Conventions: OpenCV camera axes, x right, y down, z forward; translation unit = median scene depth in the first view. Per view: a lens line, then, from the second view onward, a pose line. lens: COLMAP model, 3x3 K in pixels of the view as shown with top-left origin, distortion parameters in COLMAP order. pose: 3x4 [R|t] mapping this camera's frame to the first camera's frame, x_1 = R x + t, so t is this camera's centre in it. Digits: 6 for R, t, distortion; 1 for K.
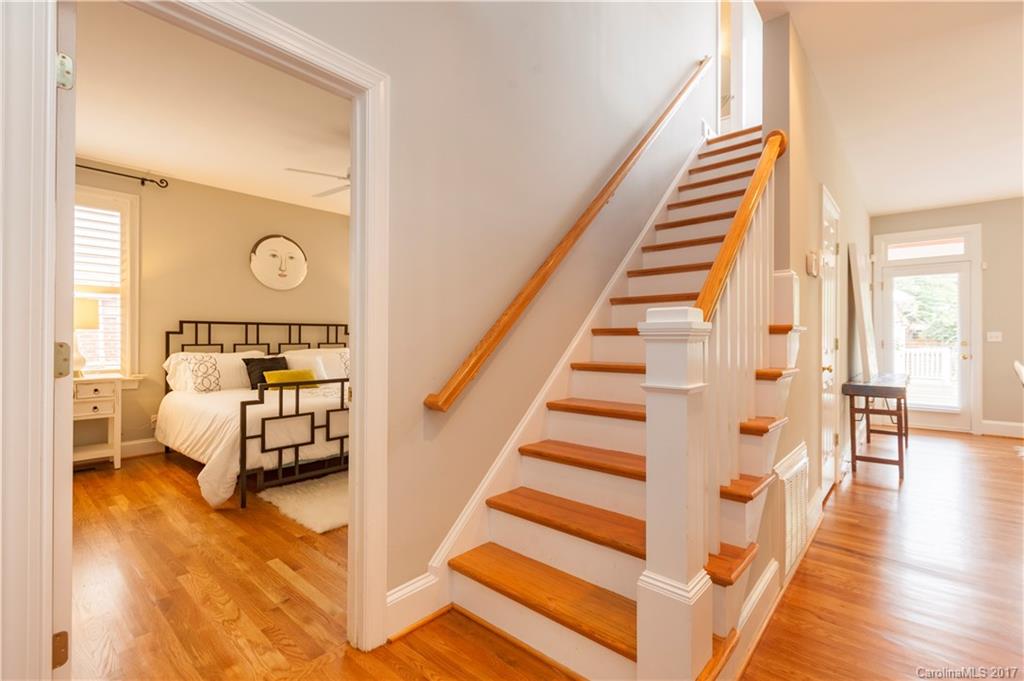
lens RADIAL K [[463.9, 0, 502.8], [0, 463.9, 342.9], [0, 0, 1]] dist [-0.002387, 0.000405]
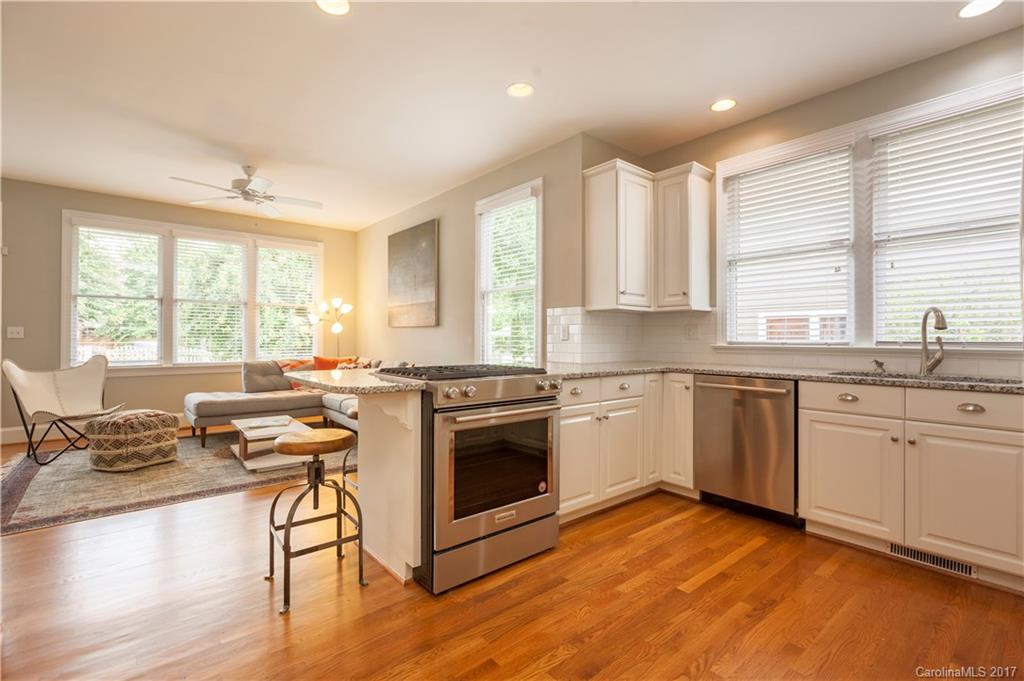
lens RADIAL K [[463.9, 0, 508.0], [0, 463.9, 335.8], [0, 0, 1]] dist [-0.002387, 0.000405]
pose [[0.149308, 0.011078, 0.988729, 0.312887], [0.000510, 0.999936, -0.011281, 0.002989], [-0.988791, 0.002188, 0.149293, -0.057977]]
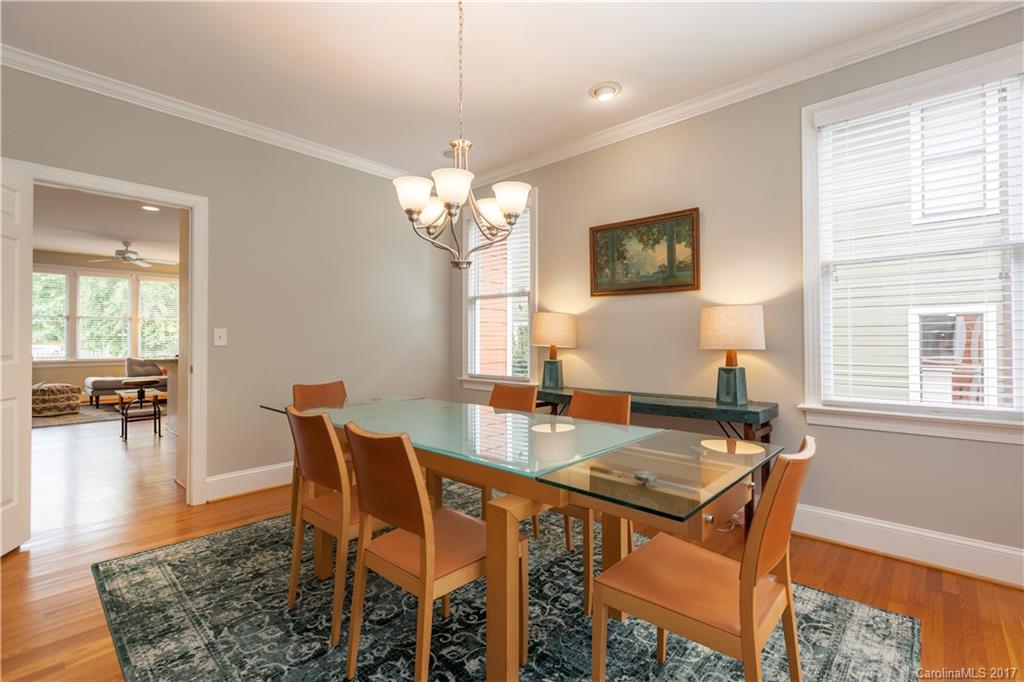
lens RADIAL K [[463.9, 0, 496.1], [0, 463.9, 334.6], [0, 0, 1]] dist [-0.002387, 0.000405]
pose [[0.033072, 0.017620, 0.999298, -0.267267], [0.006208, 0.999822, -0.017834, 0.006924], [-0.999434, 0.006793, 0.032956, -0.608223]]
